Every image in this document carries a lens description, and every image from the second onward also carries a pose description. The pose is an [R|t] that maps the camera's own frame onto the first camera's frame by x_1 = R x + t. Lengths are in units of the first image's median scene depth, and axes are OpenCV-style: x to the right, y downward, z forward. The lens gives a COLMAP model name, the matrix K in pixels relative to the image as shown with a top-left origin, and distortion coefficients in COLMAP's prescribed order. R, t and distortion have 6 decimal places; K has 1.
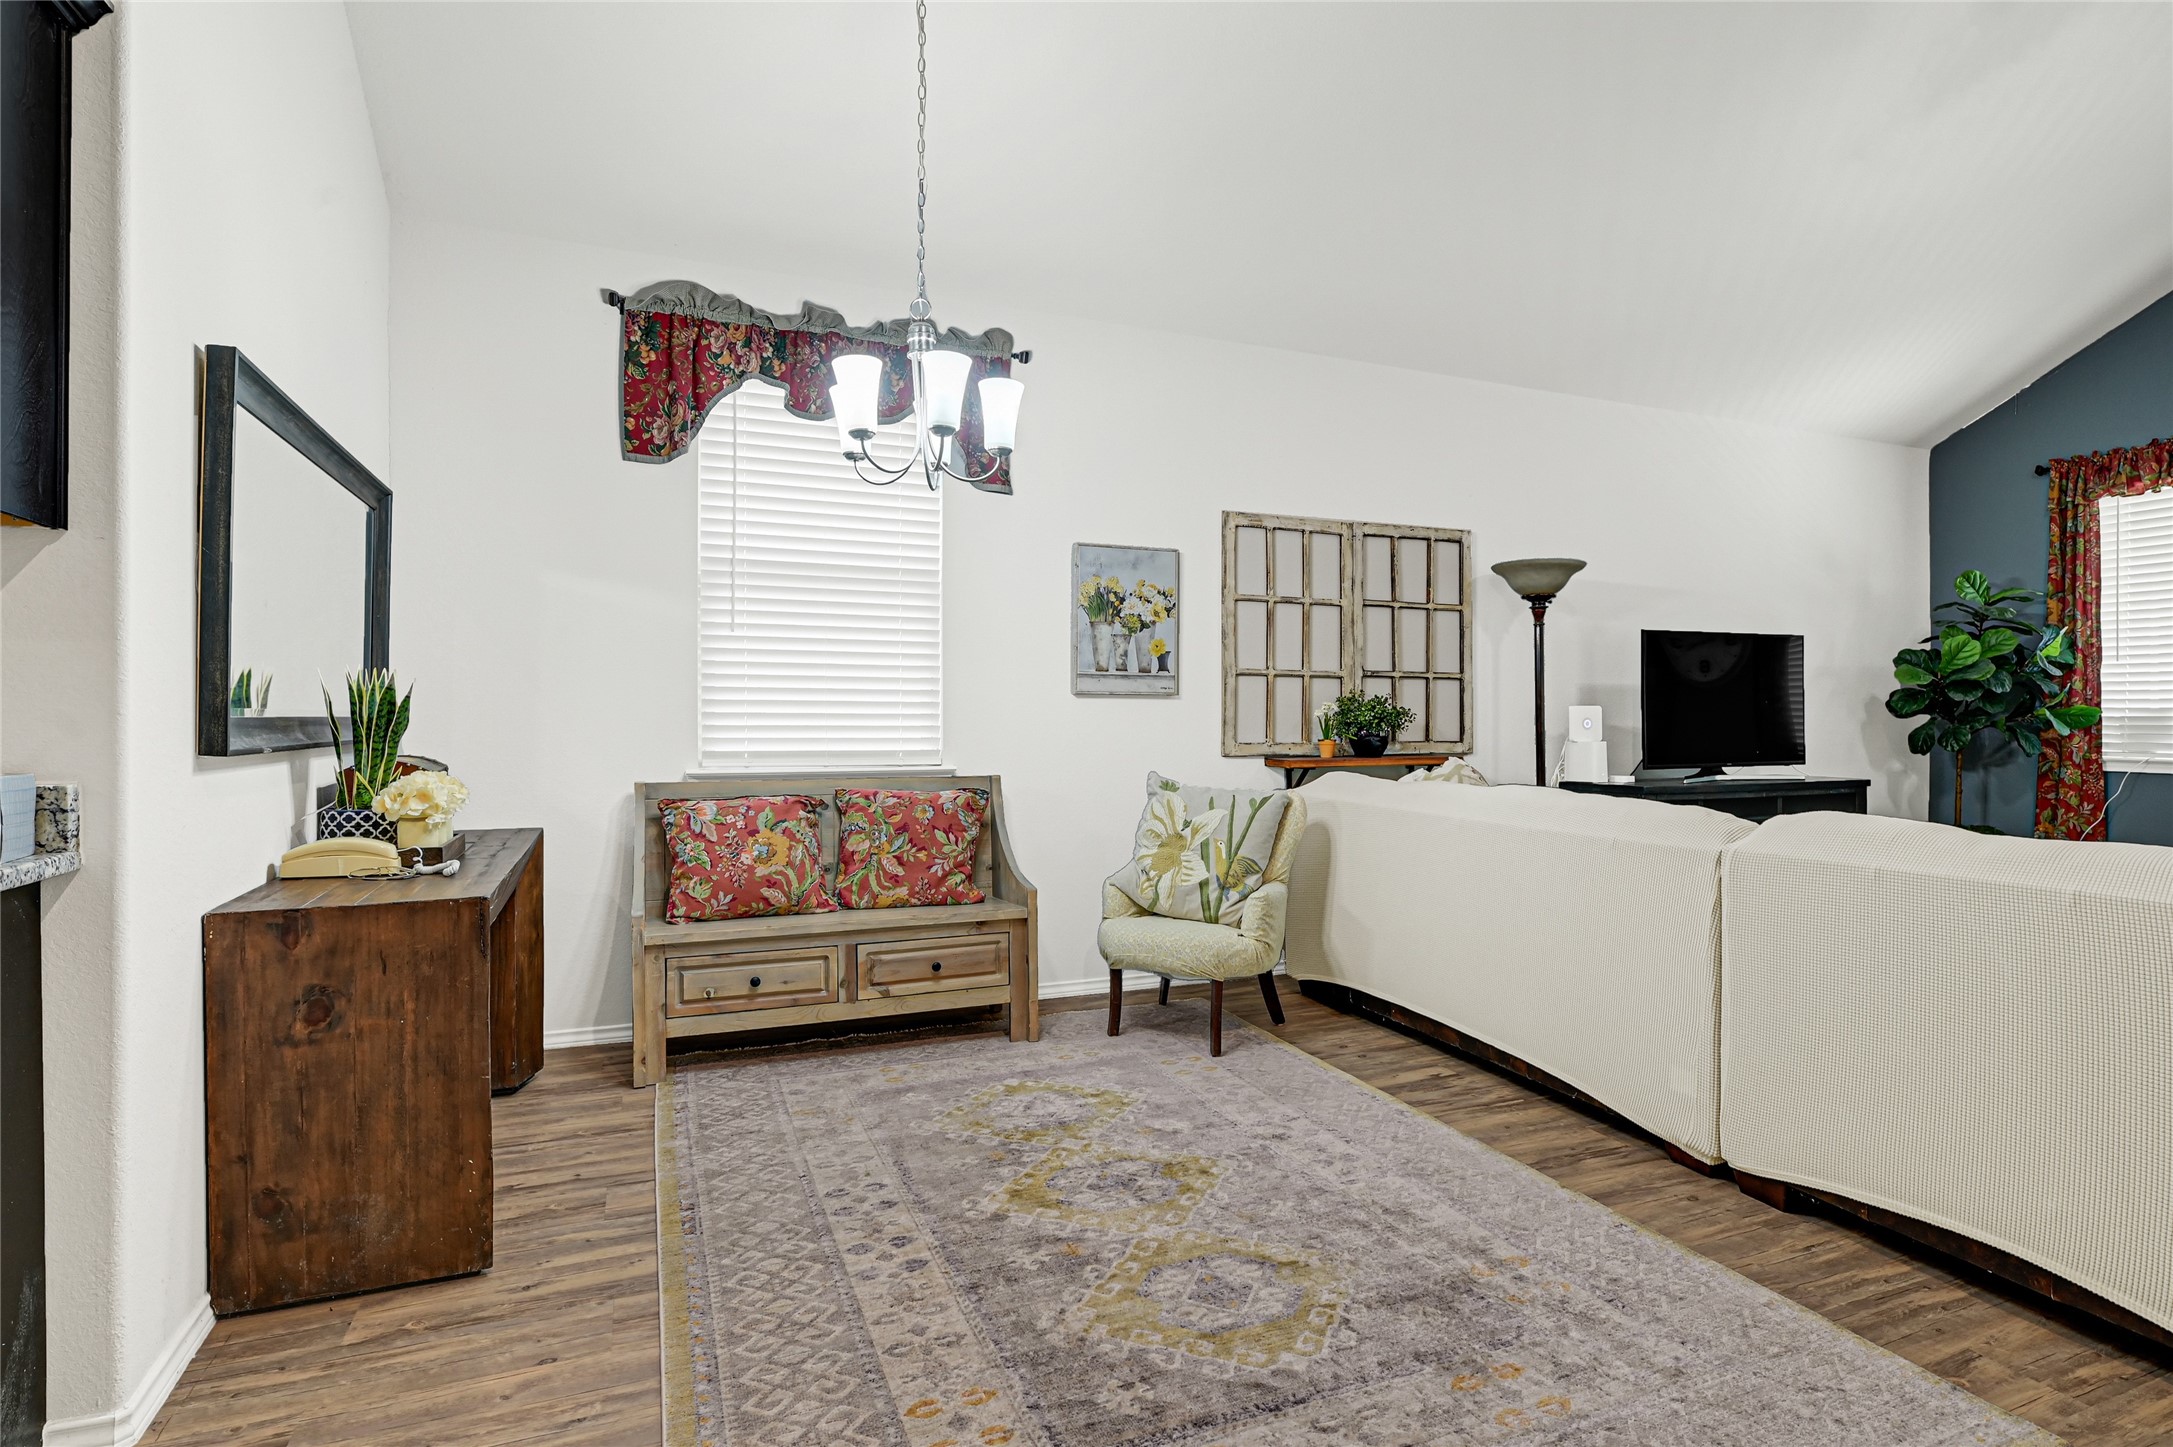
lens RADIAL K [[1058.1, 0, 1085.9], [0, 1058.1, 725.6], [0, 0, 1]] dist [-0.009153, -0.001235]
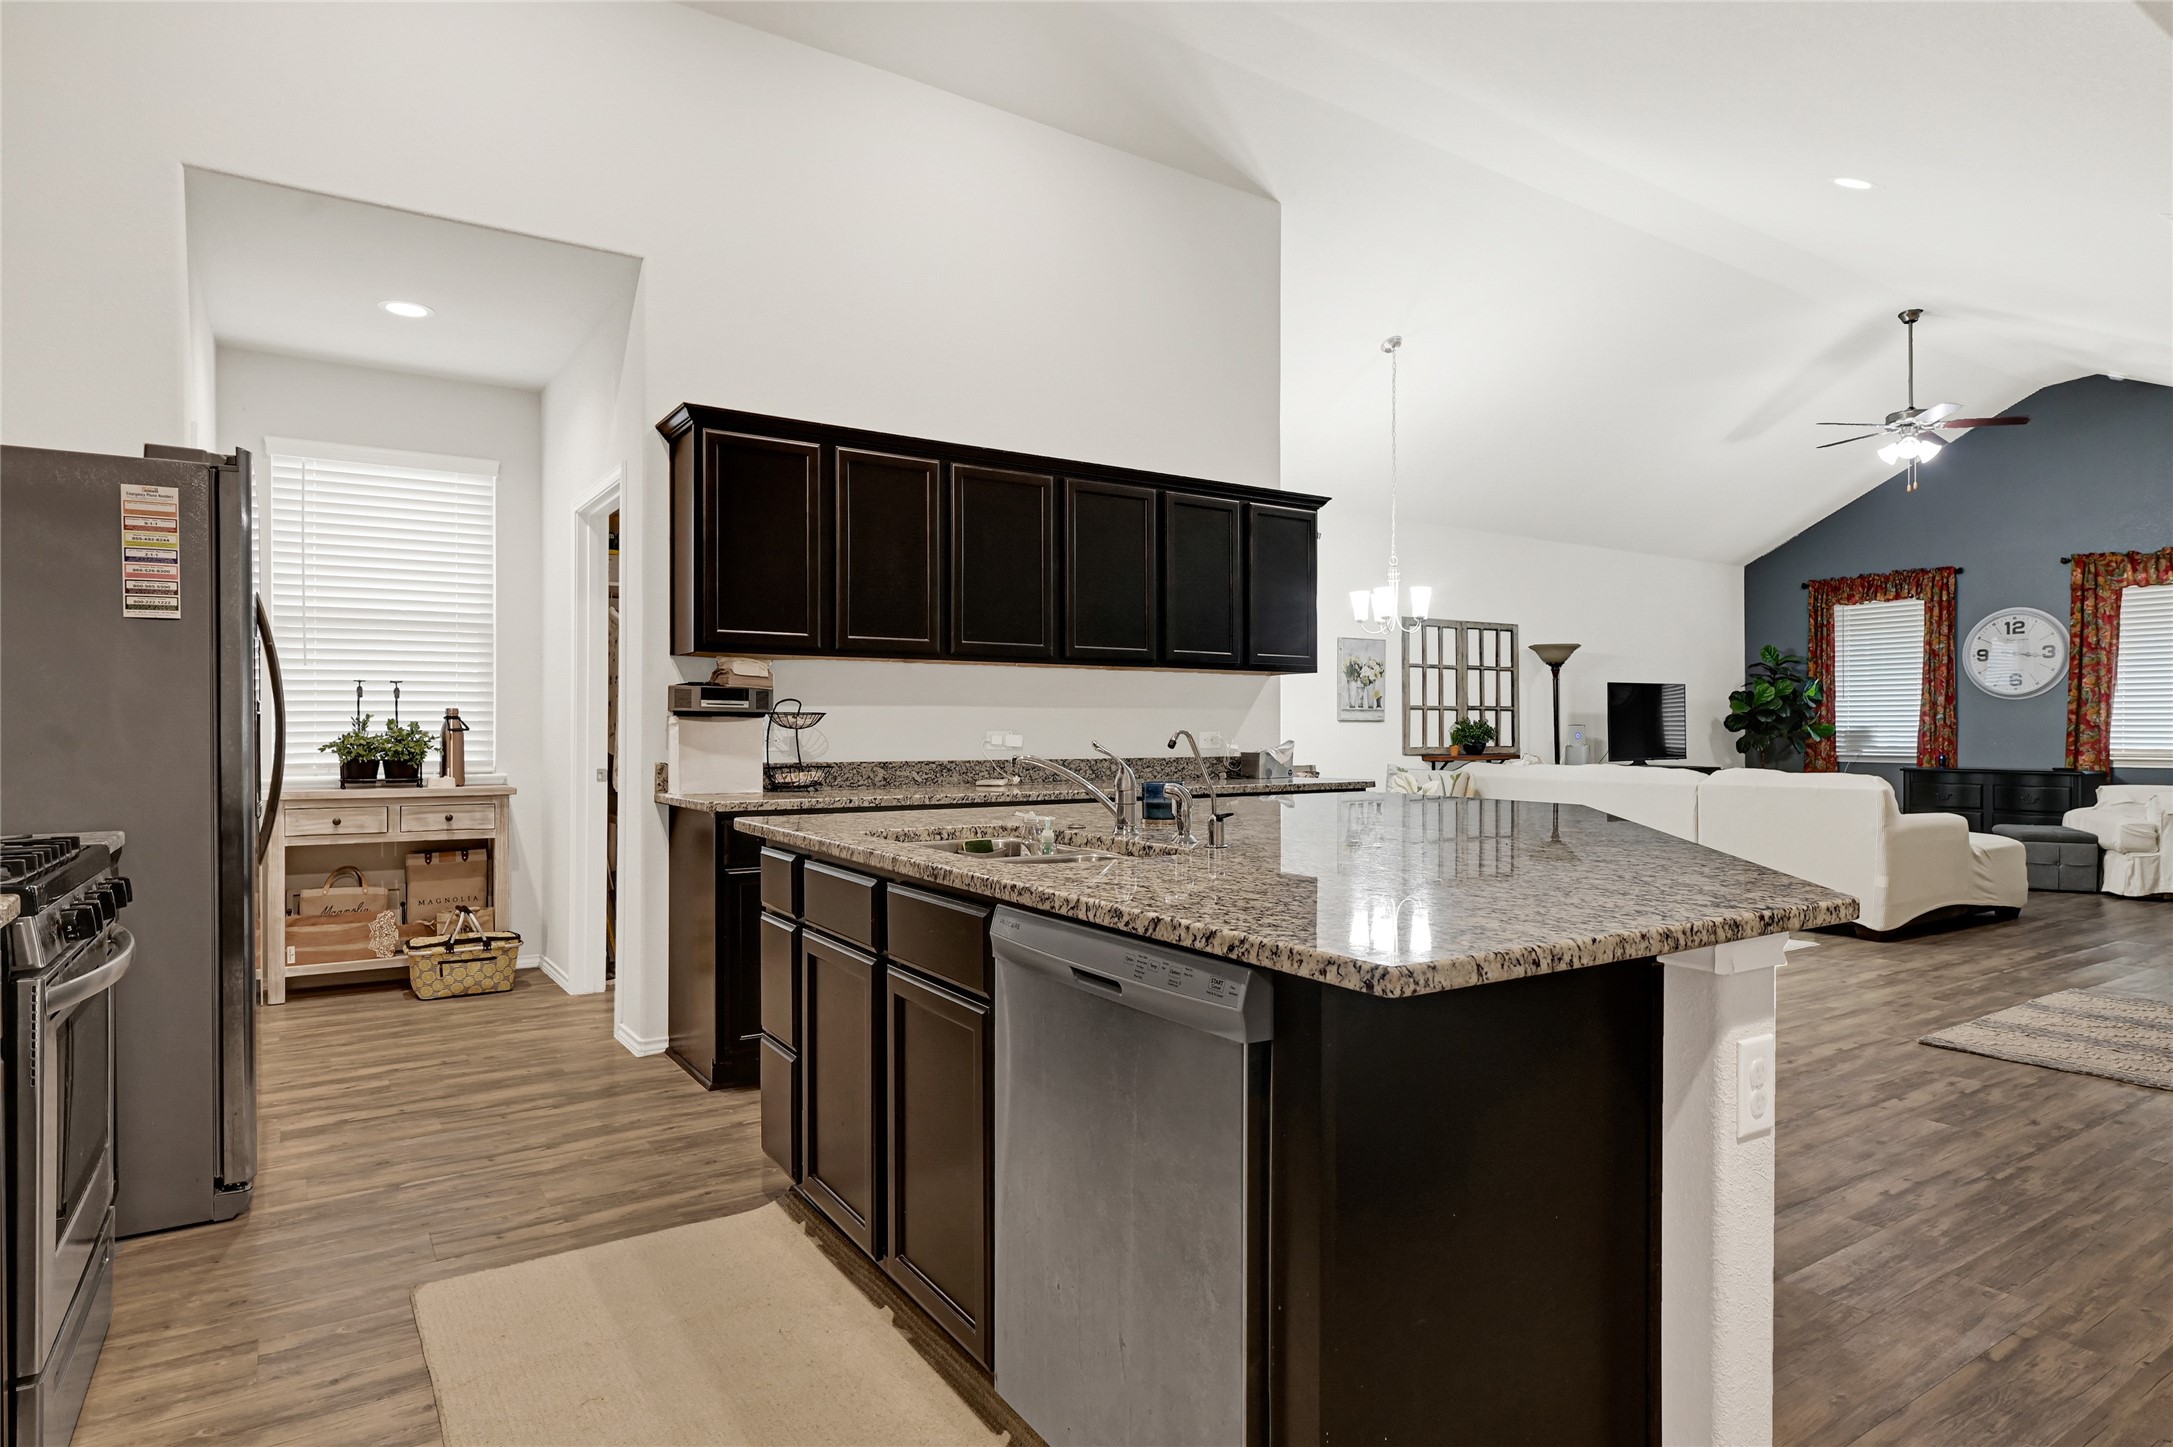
lens RADIAL K [[1186.1, 0, 1096.3], [0, 1186.1, 734.3], [0, 0, 1]] dist [0.002531, -0.002859]
pose [[0.980170, -0.004311, 0.198110, -0.704043], [0.005731, 0.999962, -0.006591, 0.004202], [-0.198074, 0.007596, 0.980158, -0.775159]]
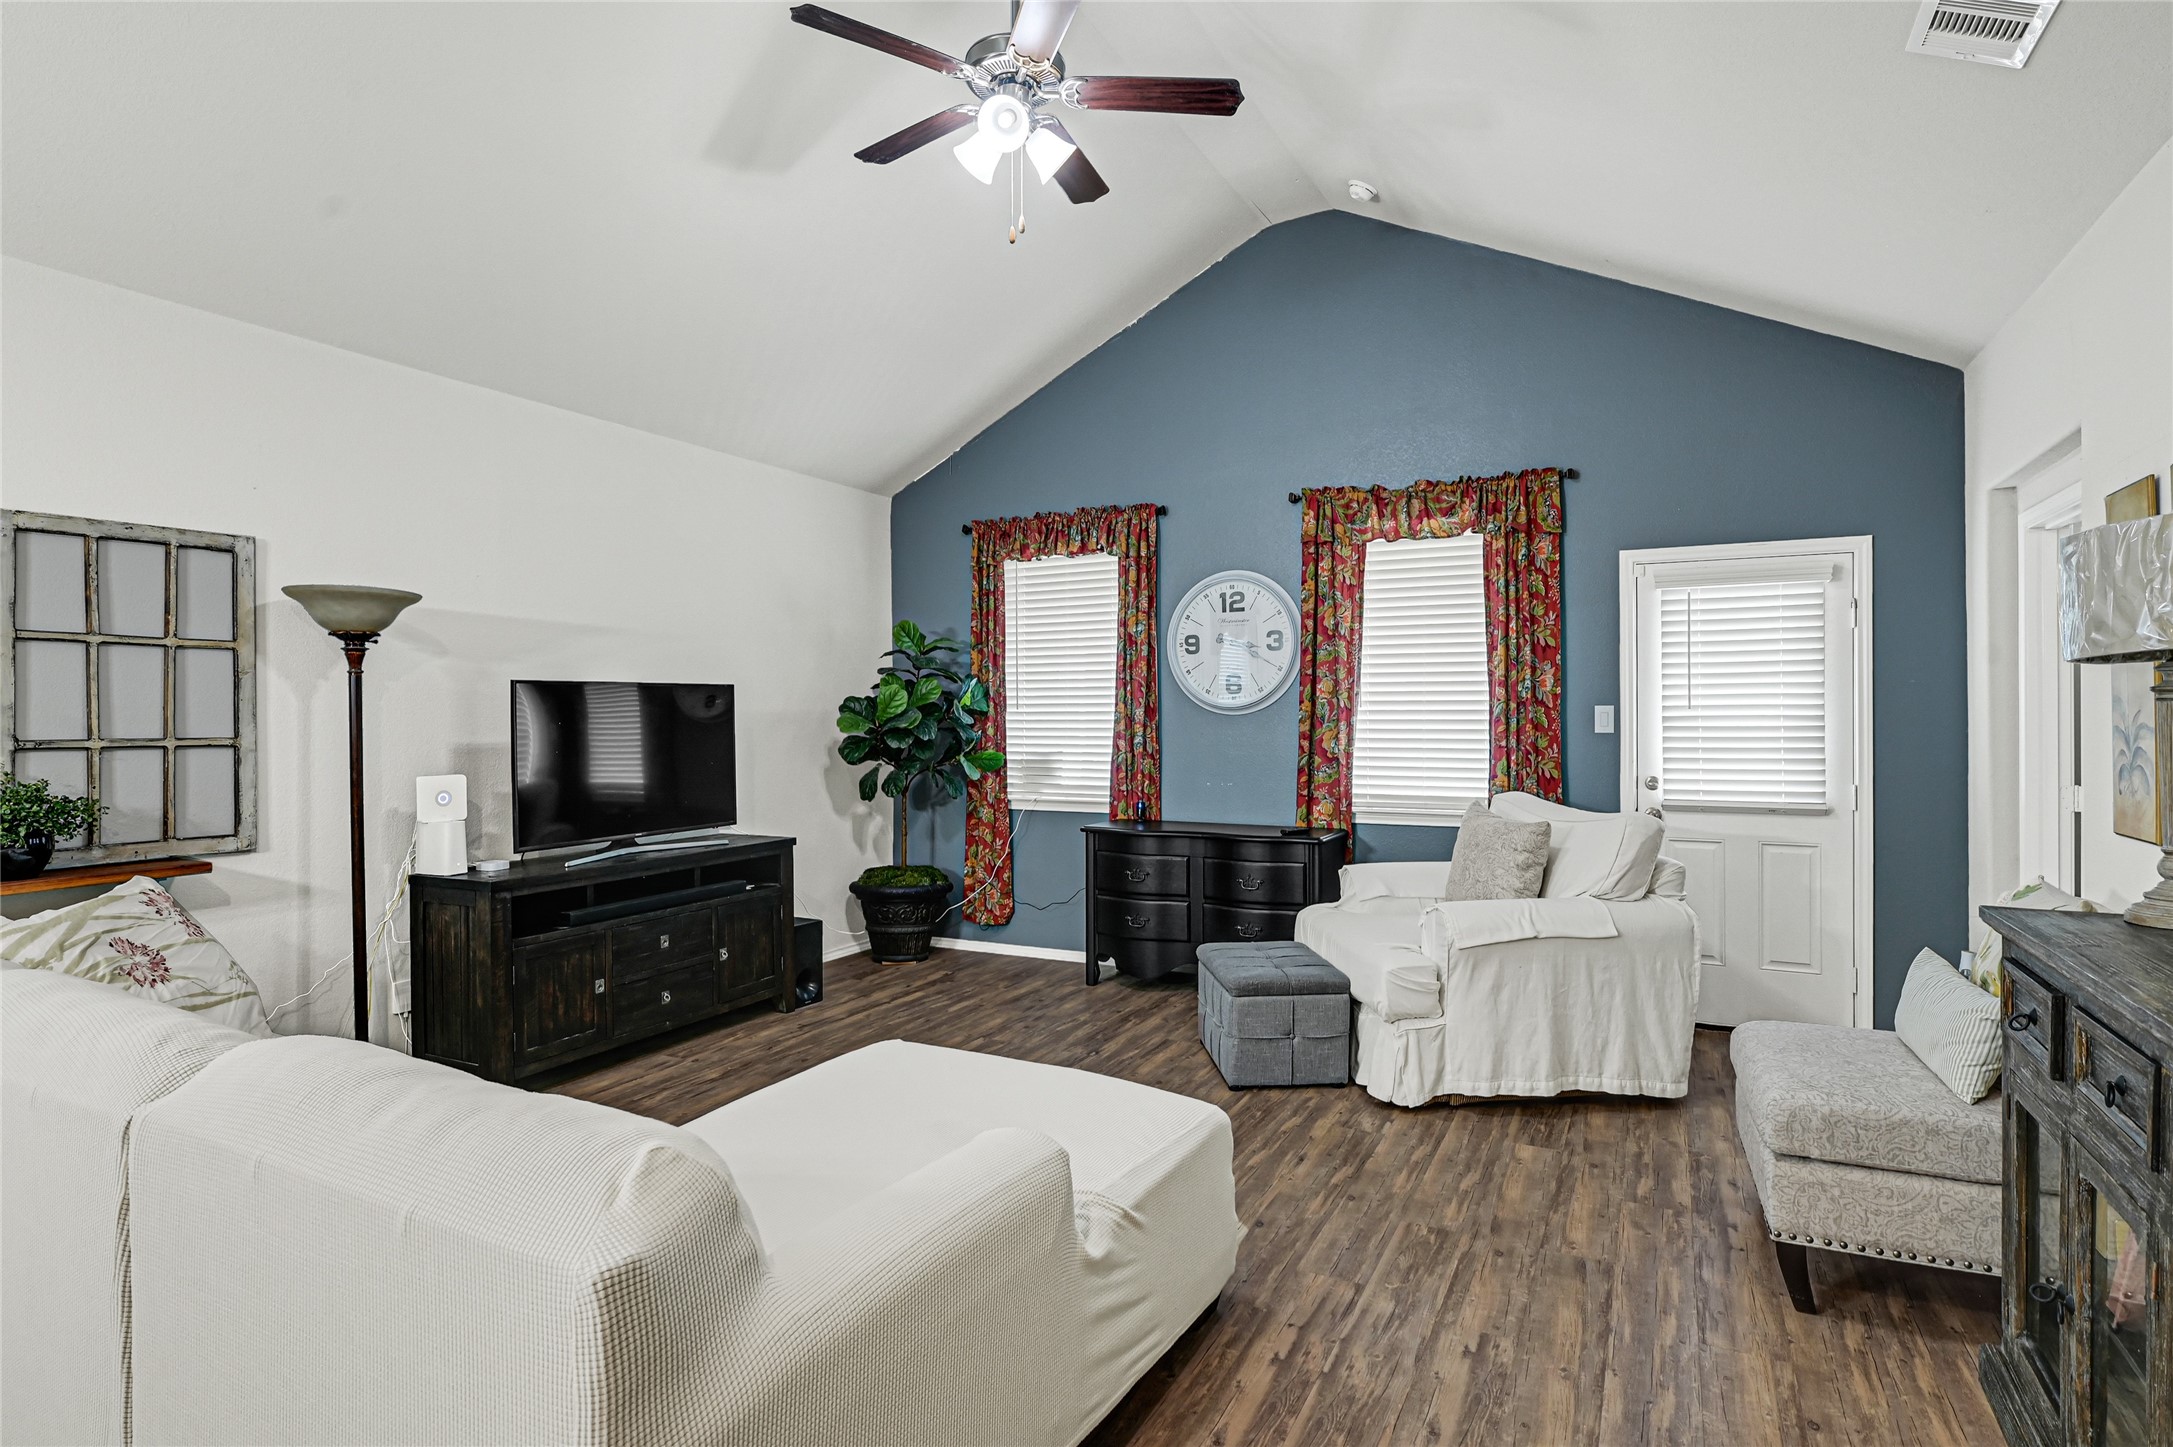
lens RADIAL K [[1111.9, 0, 1080.7], [0, 1111.9, 710.9], [0, 0, 1]] dist [-0.002847, 0.002686]
pose [[0.761890, -0.004291, 0.647693, 0.306127], [0.012893, 0.999880, -0.008541, -0.054343], [-0.647579, 0.014858, 0.761854, 0.069324]]
